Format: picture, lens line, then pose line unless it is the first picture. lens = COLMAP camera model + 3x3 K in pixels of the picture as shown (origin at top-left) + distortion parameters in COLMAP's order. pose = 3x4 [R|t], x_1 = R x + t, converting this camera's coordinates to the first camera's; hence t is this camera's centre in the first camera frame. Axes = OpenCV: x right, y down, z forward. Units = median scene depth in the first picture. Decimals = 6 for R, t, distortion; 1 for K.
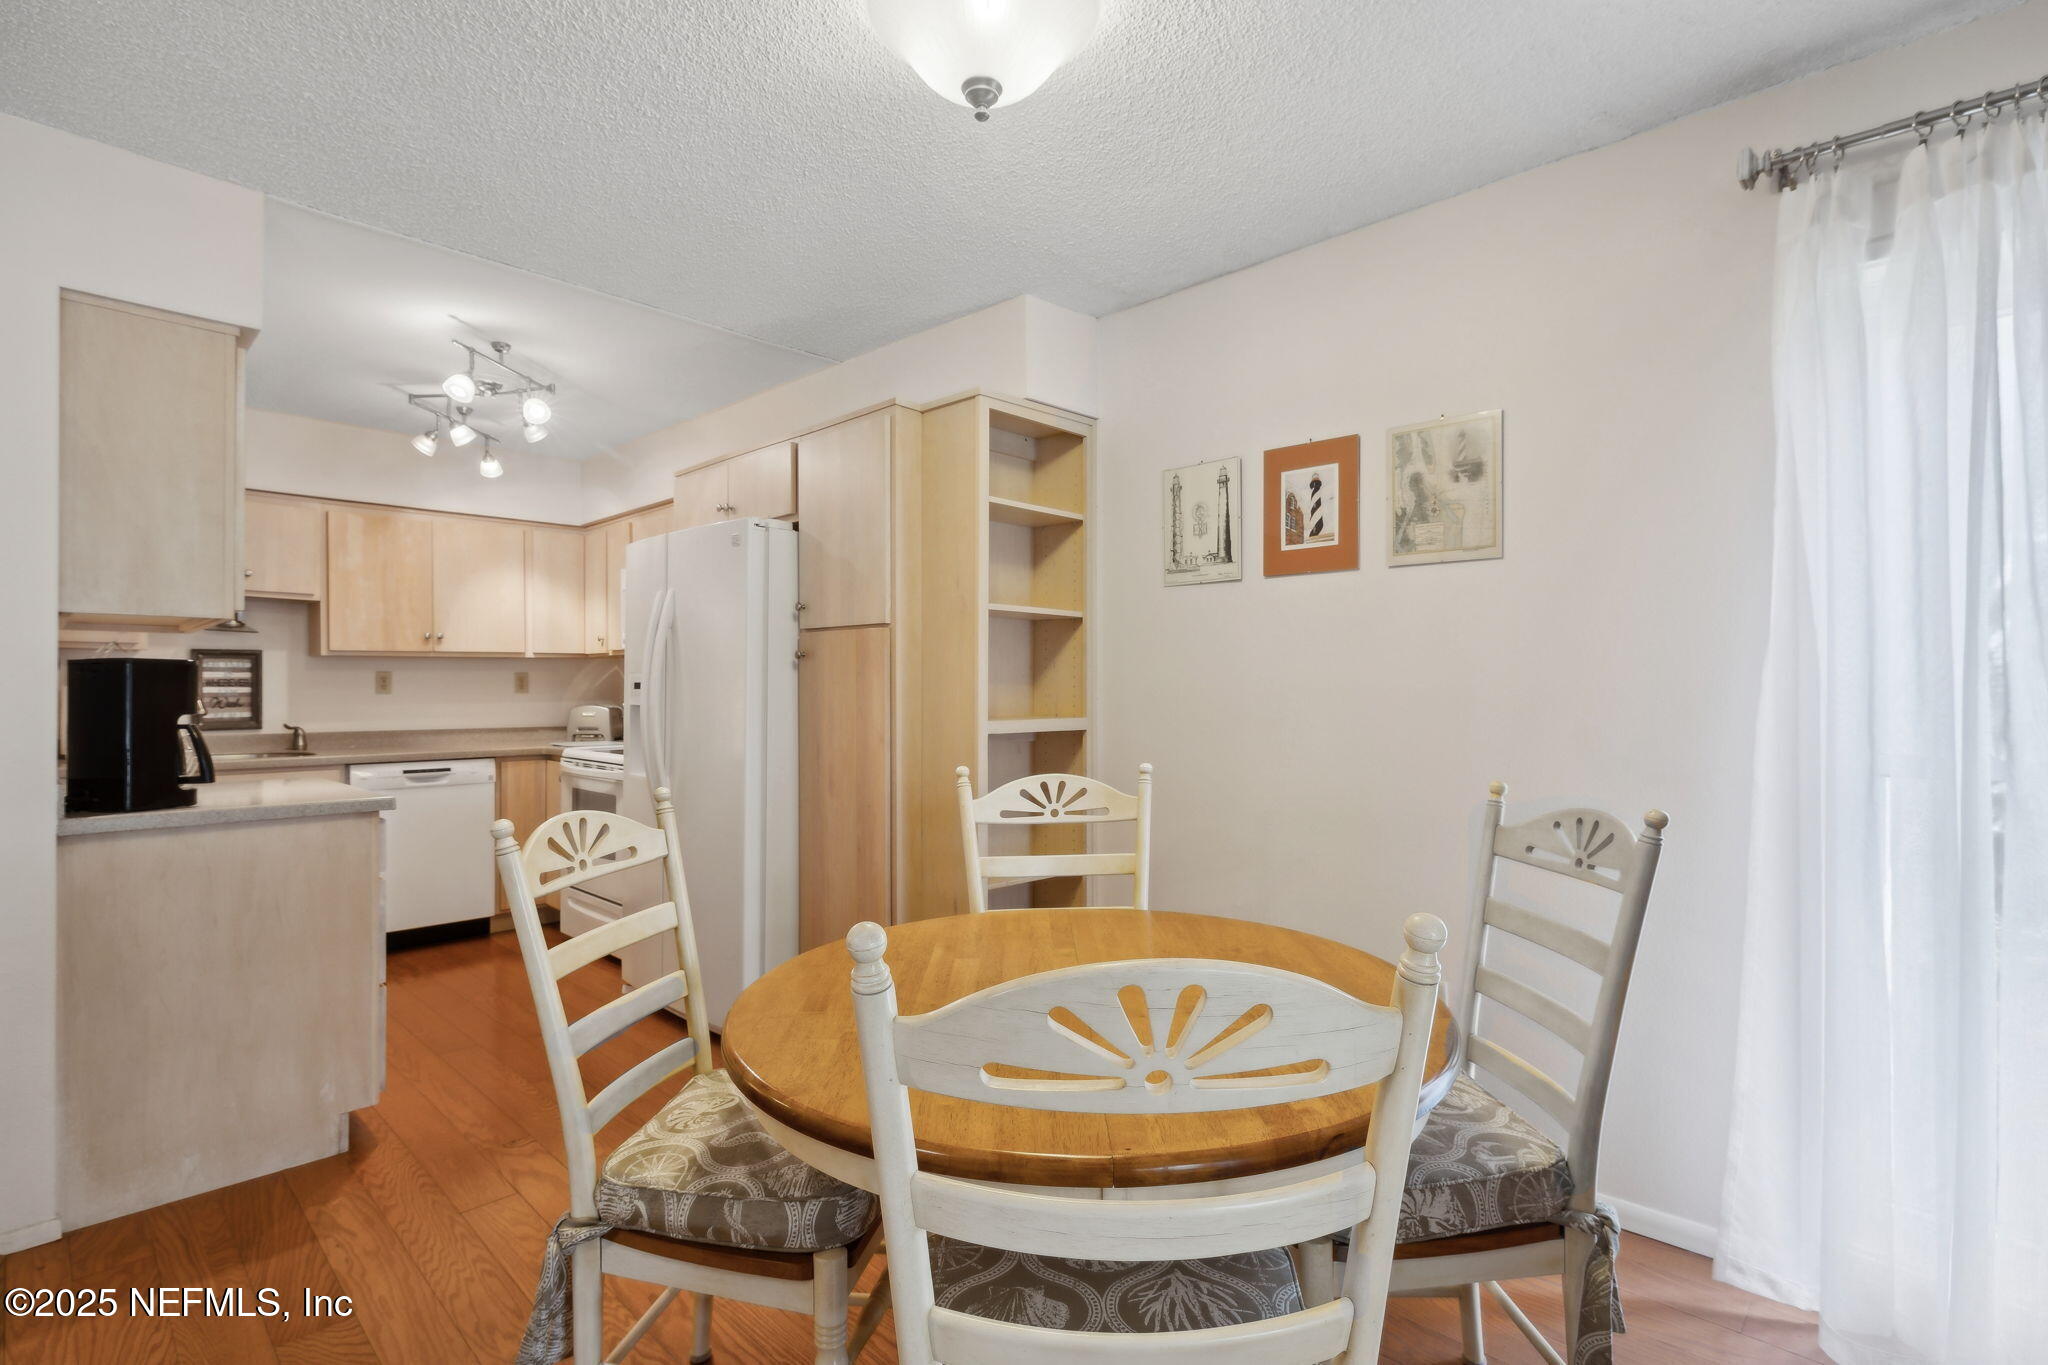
lens RADIAL K [[954.5, 0, 1016.0], [0, 954.5, 682.4], [0, 0, 1]] dist [0.003281, 0.000603]
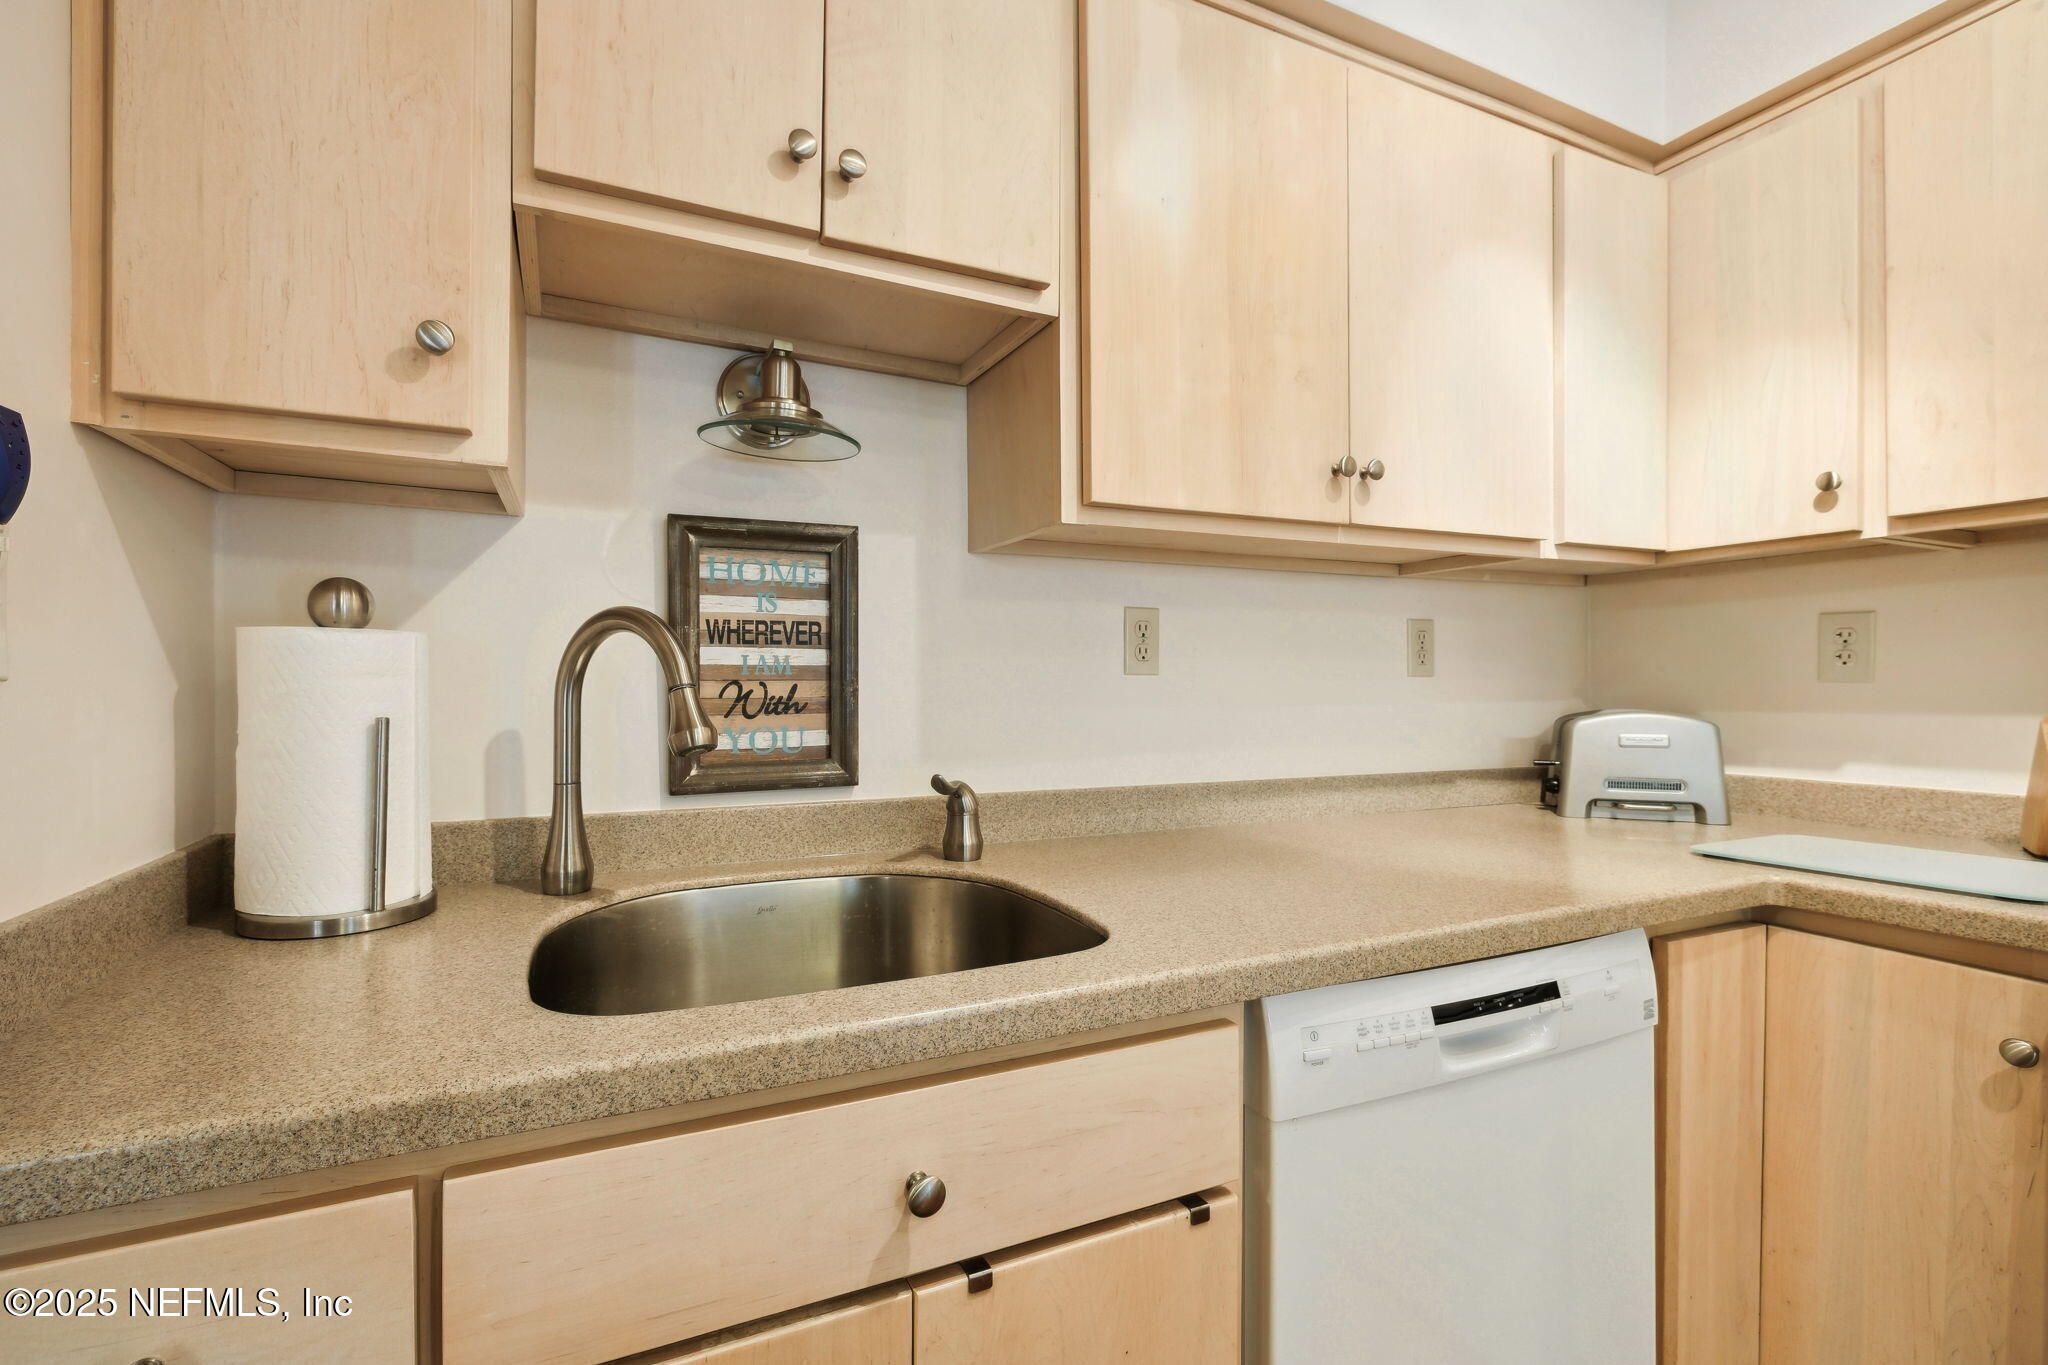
lens RADIAL K [[954.5, 0, 1028.5], [0, 954.5, 682.3], [0, 0, 1]] dist [0.003281, 0.000603]
pose [[0.934680, 0.001232, -0.355487, -0.632620], [-0.000774, 0.999999, 0.001431, 0.015326], [0.355489, -0.001062, 0.934680, 0.739536]]
